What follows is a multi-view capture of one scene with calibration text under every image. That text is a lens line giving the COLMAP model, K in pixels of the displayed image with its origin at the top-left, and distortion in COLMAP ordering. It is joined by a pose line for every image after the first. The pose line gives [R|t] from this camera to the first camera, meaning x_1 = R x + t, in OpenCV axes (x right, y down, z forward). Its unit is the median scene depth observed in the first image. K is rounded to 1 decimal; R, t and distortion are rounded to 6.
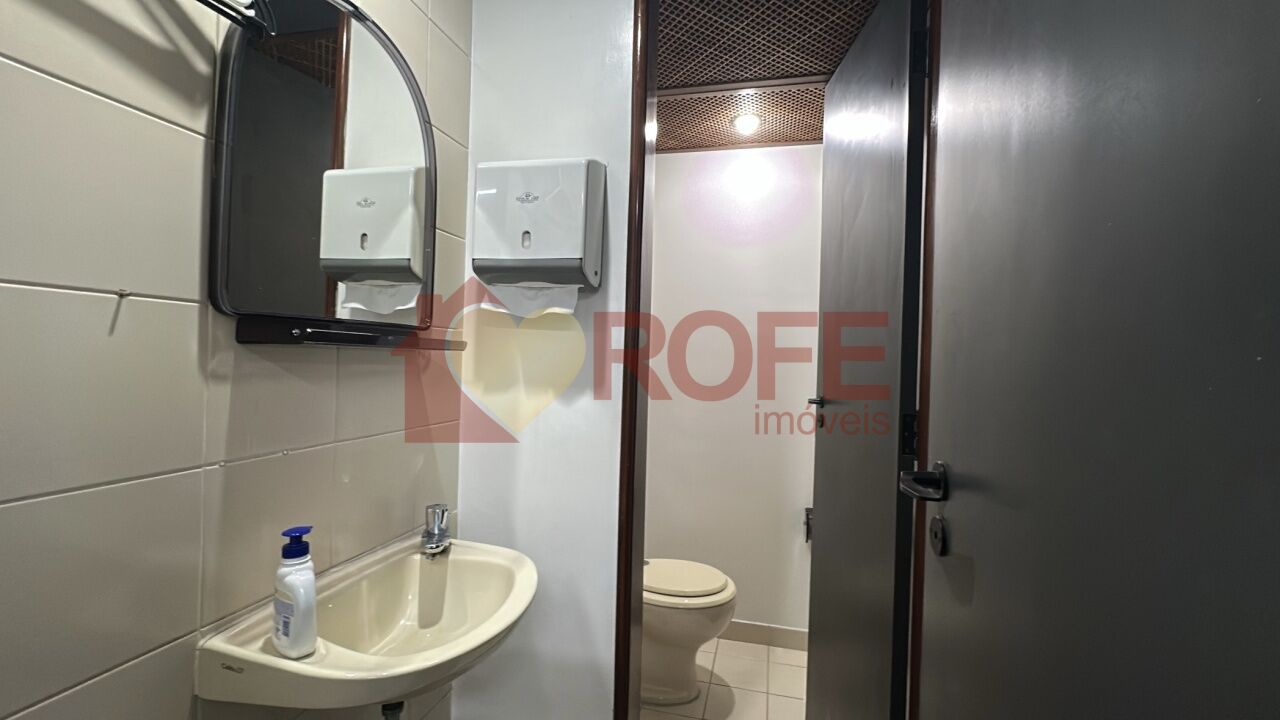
lens RADIAL K [[535.9, 0, 640.6], [0, 535.9, 359.4], [0, 0, 1]] dist [-0.002866, 0.000507]
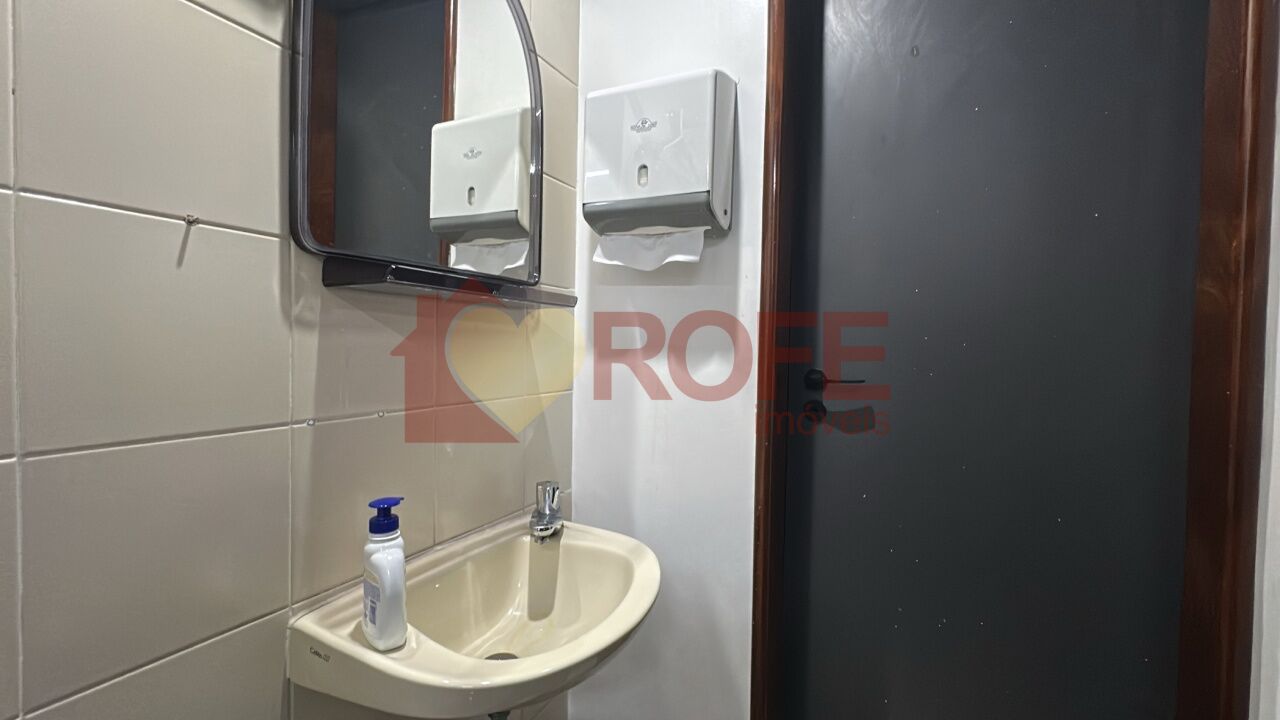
lens RADIAL K [[535.9, 0, 640.6], [0, 535.9, 359.4], [0, 0, 1]] dist [-0.002866, 0.000507]
pose [[0.976930, -0.006235, -0.213468, -0.039835], [0.010407, 0.999776, 0.018426, 0.055166], [0.213305, -0.020223, 0.976776, 0.173674]]
